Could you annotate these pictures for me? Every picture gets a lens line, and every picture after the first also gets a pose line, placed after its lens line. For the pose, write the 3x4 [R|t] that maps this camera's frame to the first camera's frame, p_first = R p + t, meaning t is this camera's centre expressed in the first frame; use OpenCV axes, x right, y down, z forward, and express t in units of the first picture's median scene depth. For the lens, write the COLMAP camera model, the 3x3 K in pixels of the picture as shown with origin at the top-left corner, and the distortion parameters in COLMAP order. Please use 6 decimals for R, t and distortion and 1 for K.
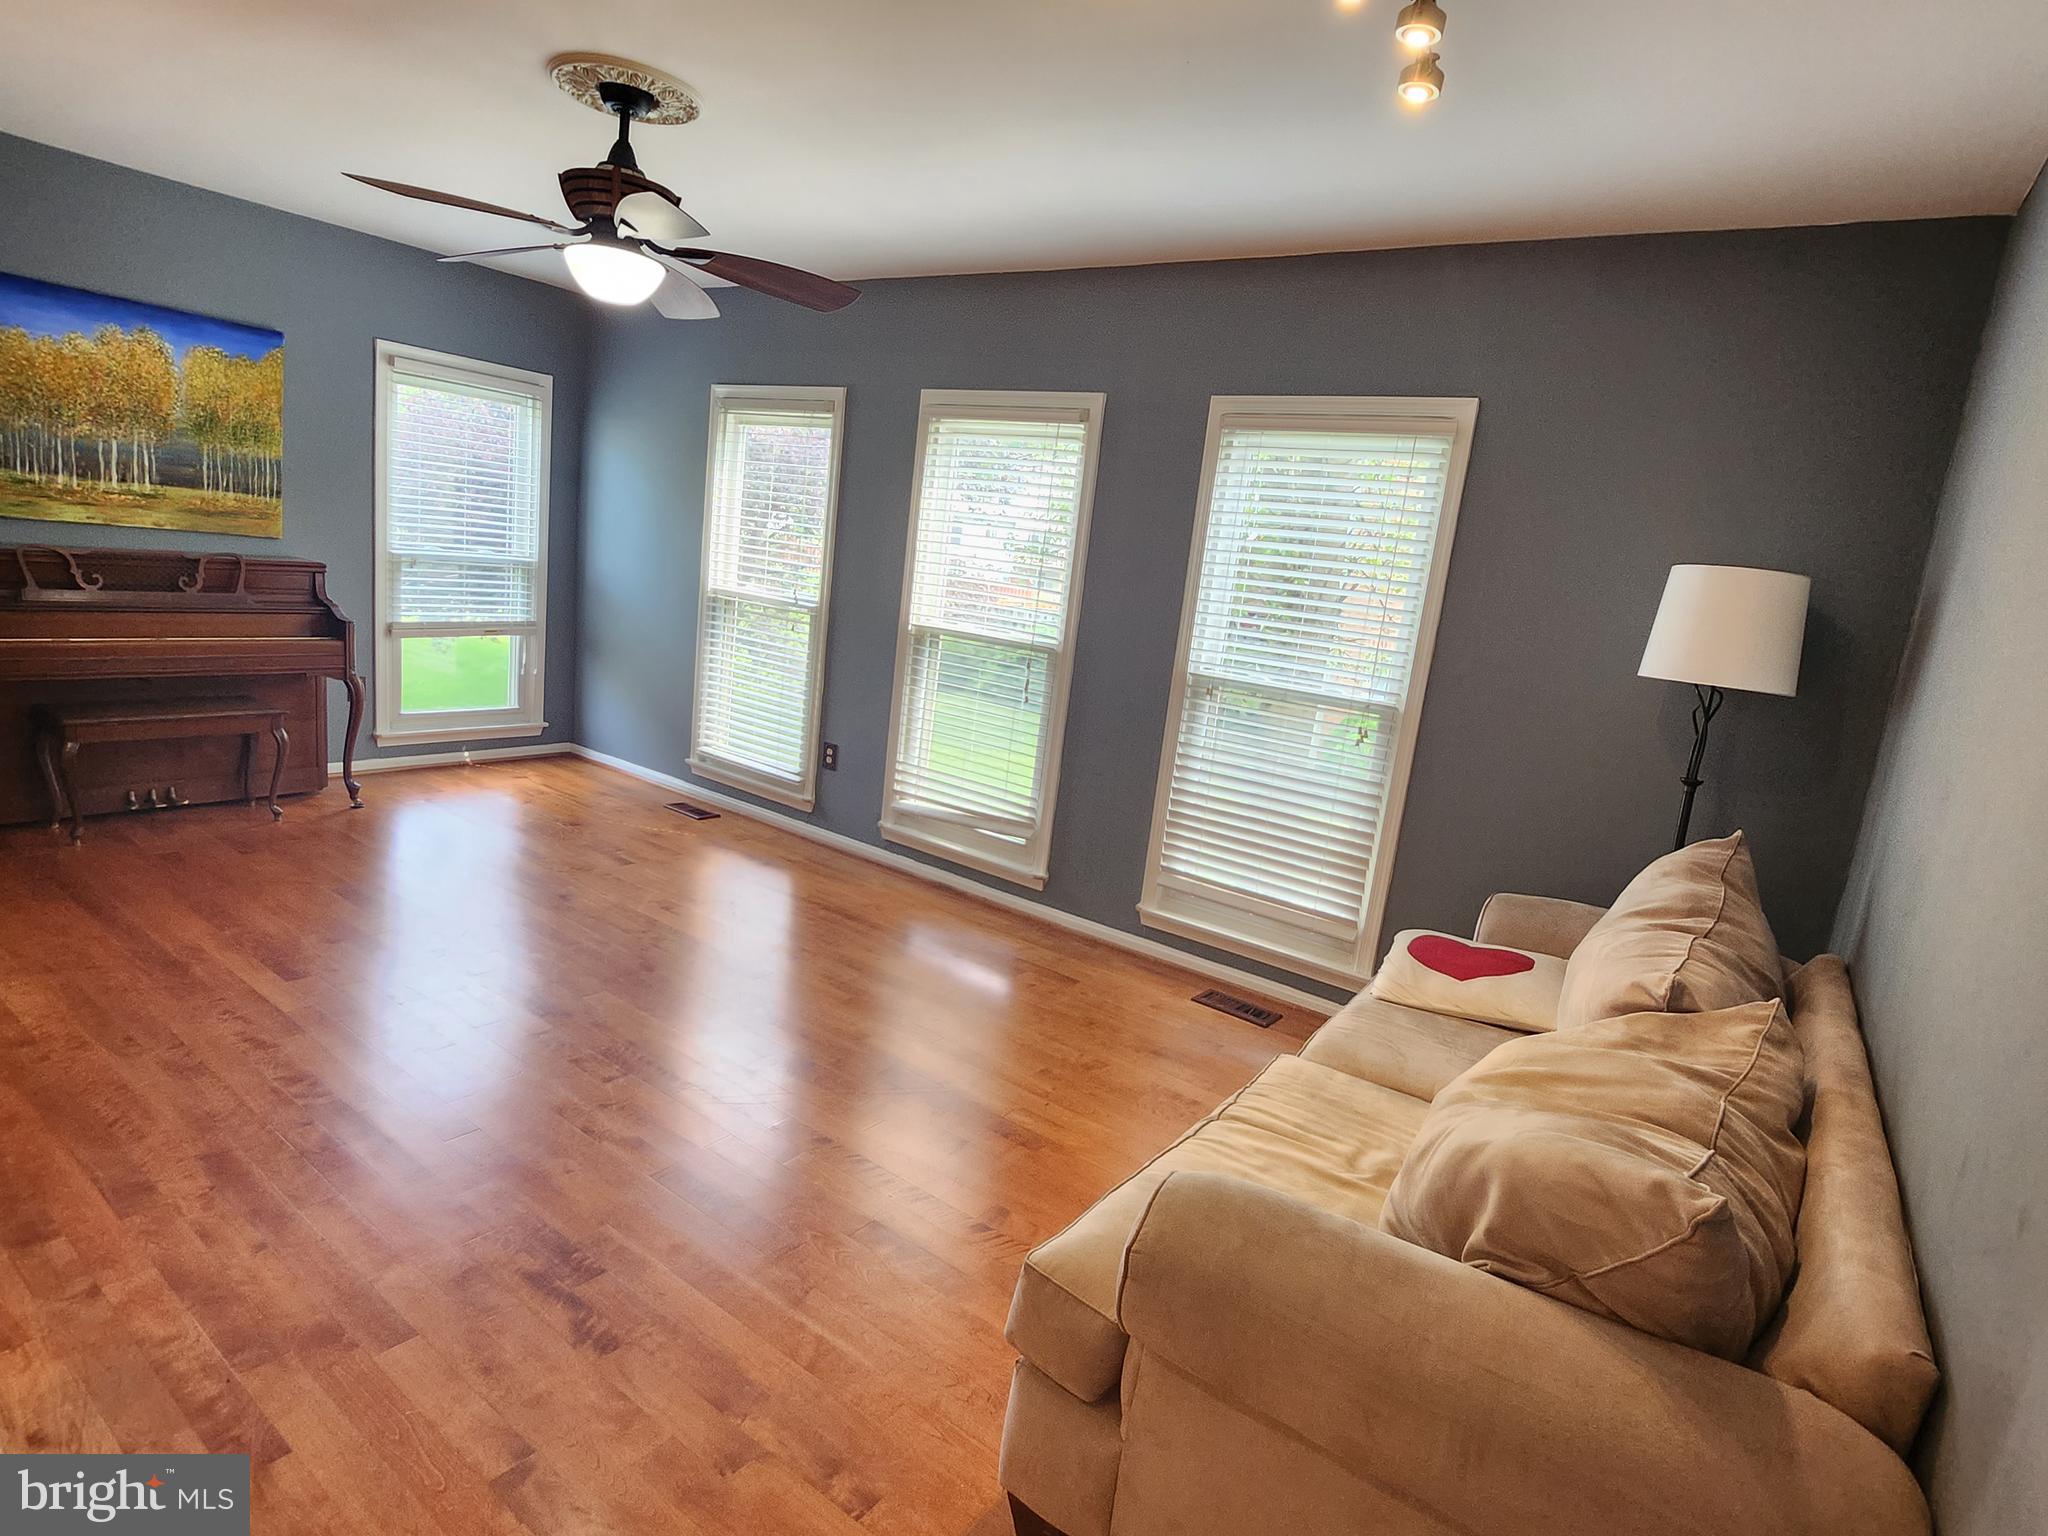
lens RADIAL K [[1075.0, 0, 1019.2], [0, 1075.0, 769.7], [0, 0, 1]] dist [-0.019716, 0.001362]
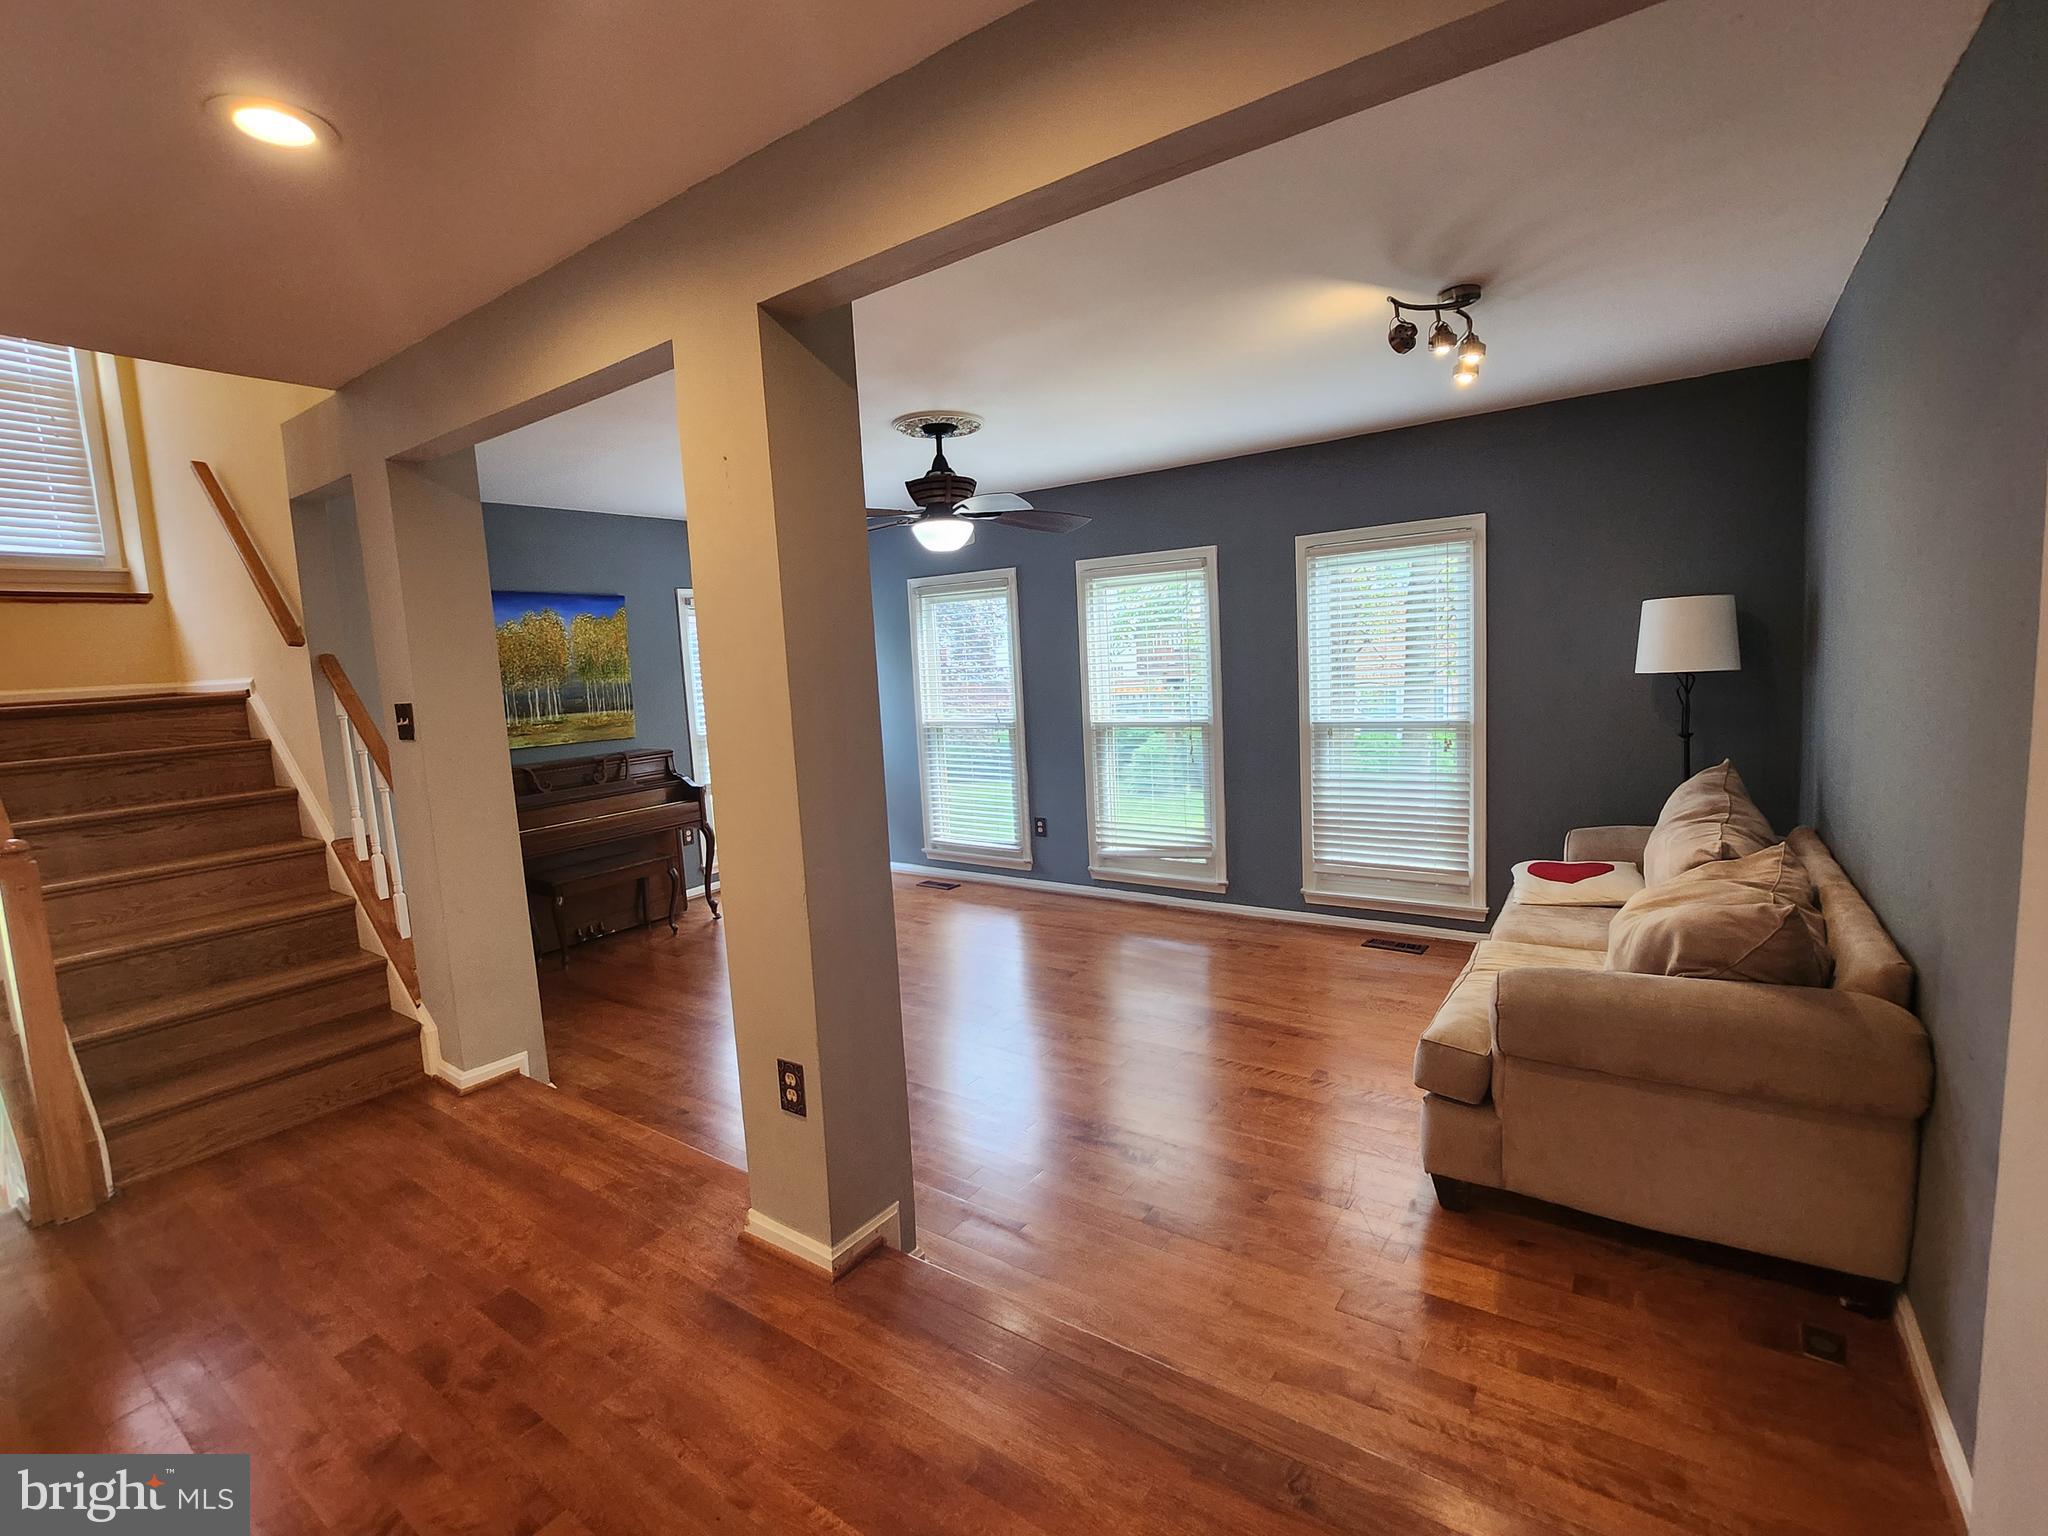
lens RADIAL K [[937.6, 0, 1010.6], [0, 937.6, 760.7], [0, 0, 1]] dist [-0.014700, -0.001950]
pose [[0.985986, -0.166229, -0.014125, -0.222628], [0.164389, 0.982507, -0.087498, 0.003703], [0.028423, 0.083950, 0.996065, -0.253414]]
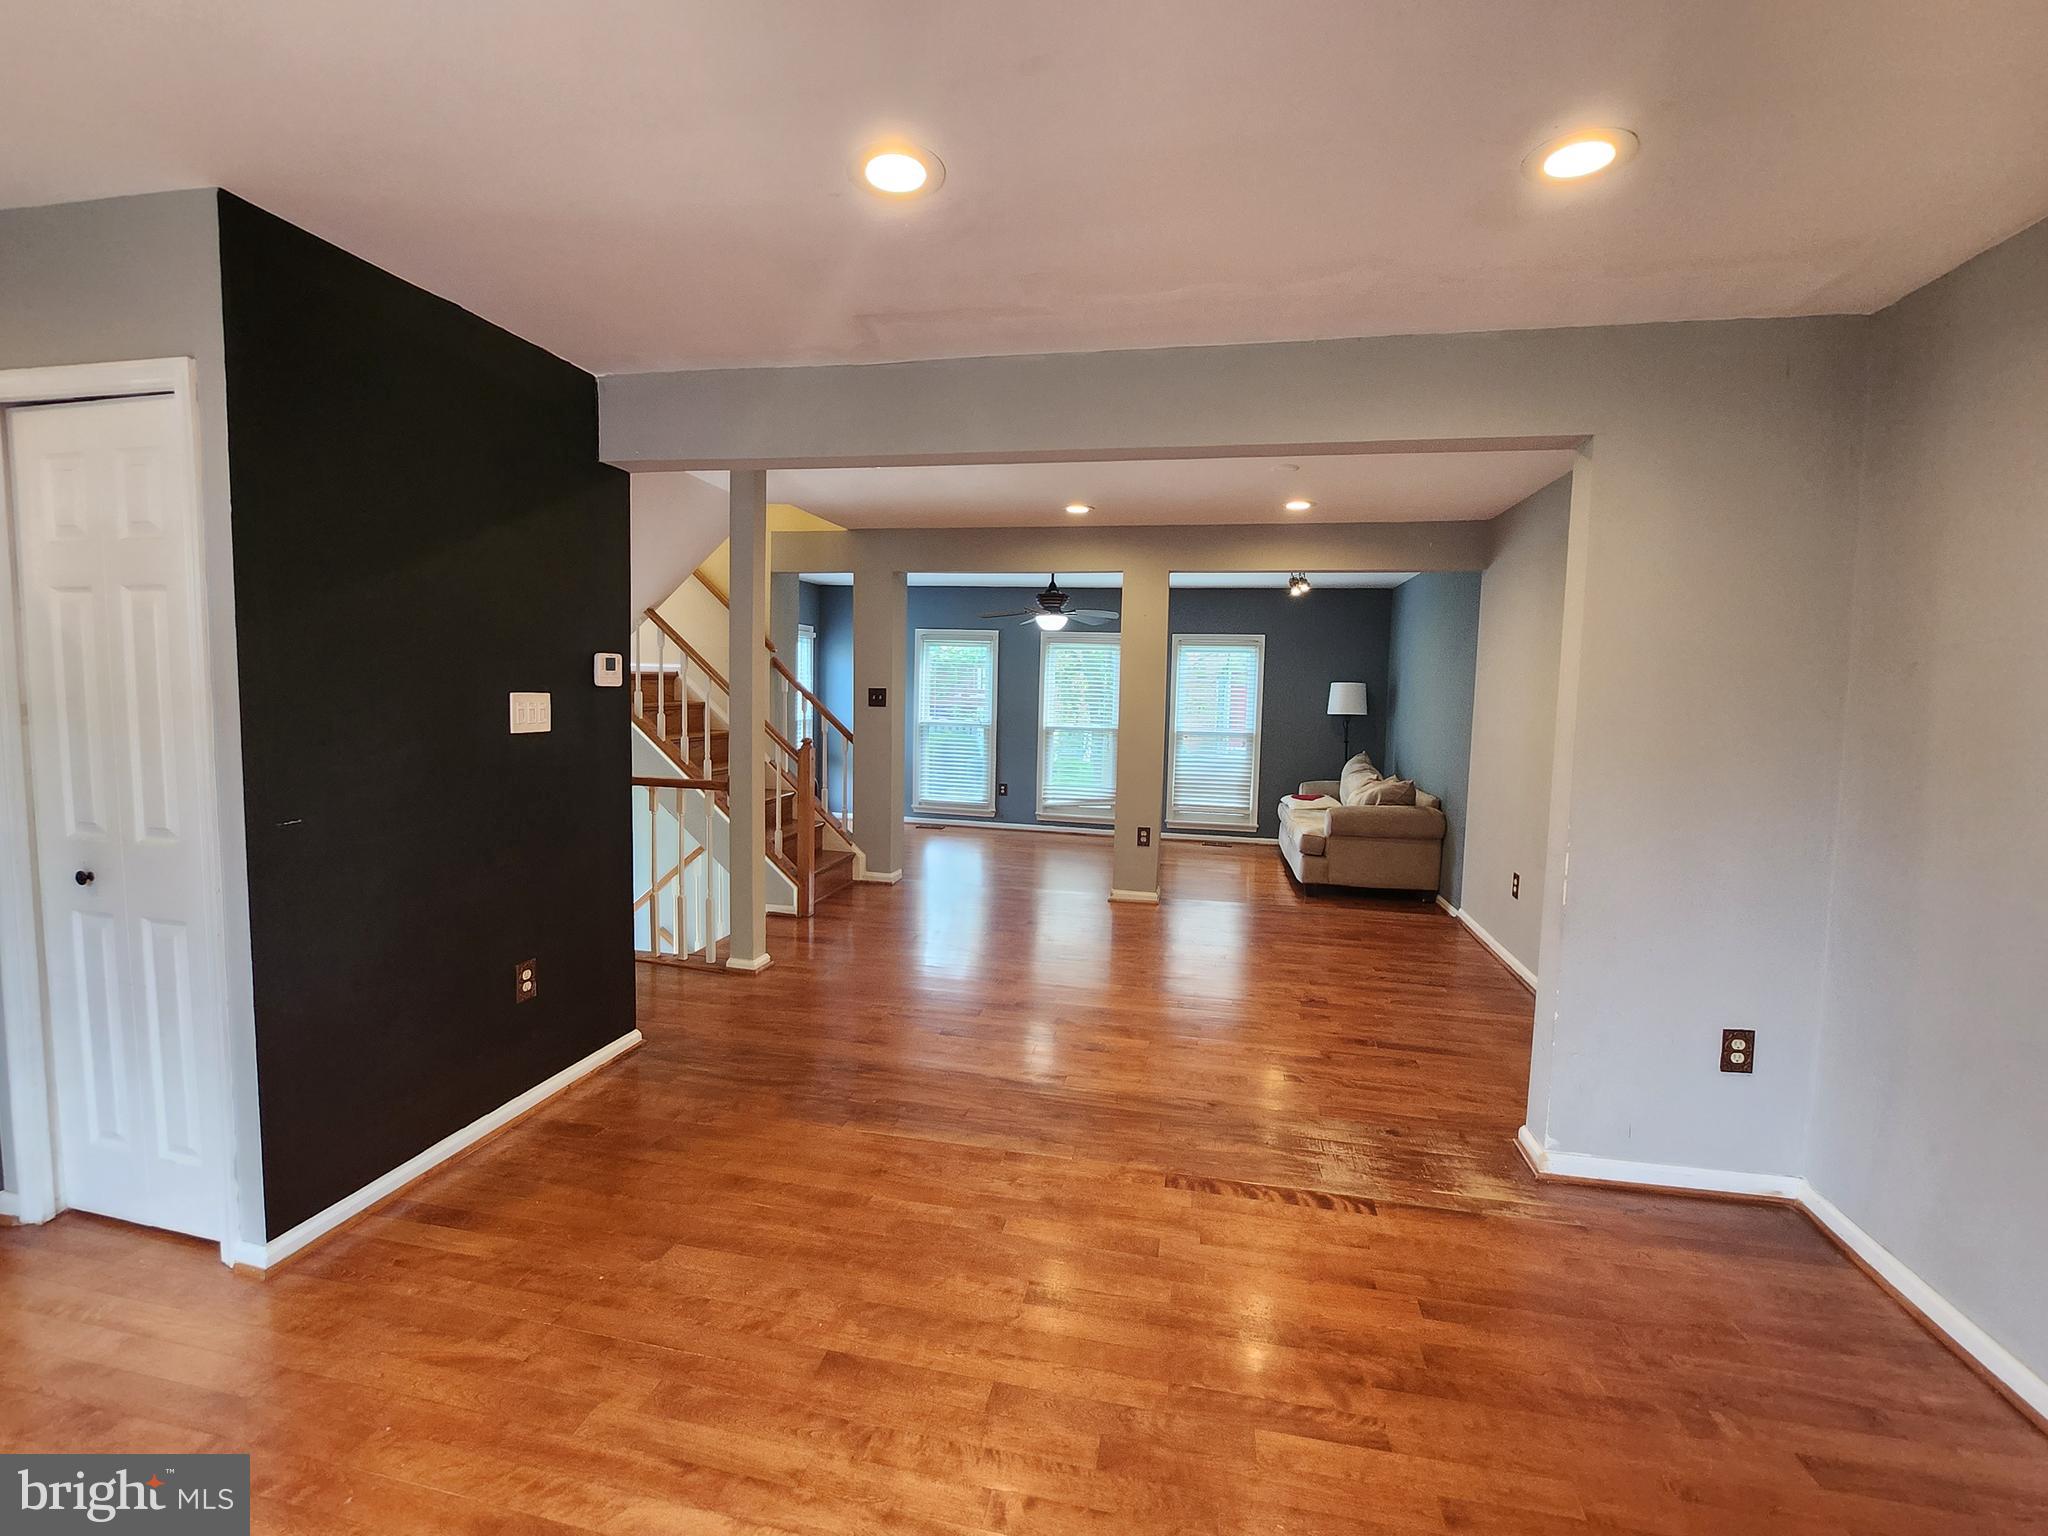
lens RADIAL K [[937.6, 0, 1011.6], [0, 937.6, 765.2], [0, 0, 1]] dist [-0.014700, -0.001950]
pose [[0.910777, -0.126753, 0.392962, -1.128695], [0.158836, 0.986034, -0.050086, 0.047296], [-0.381125, 0.108034, 0.918190, -1.001117]]
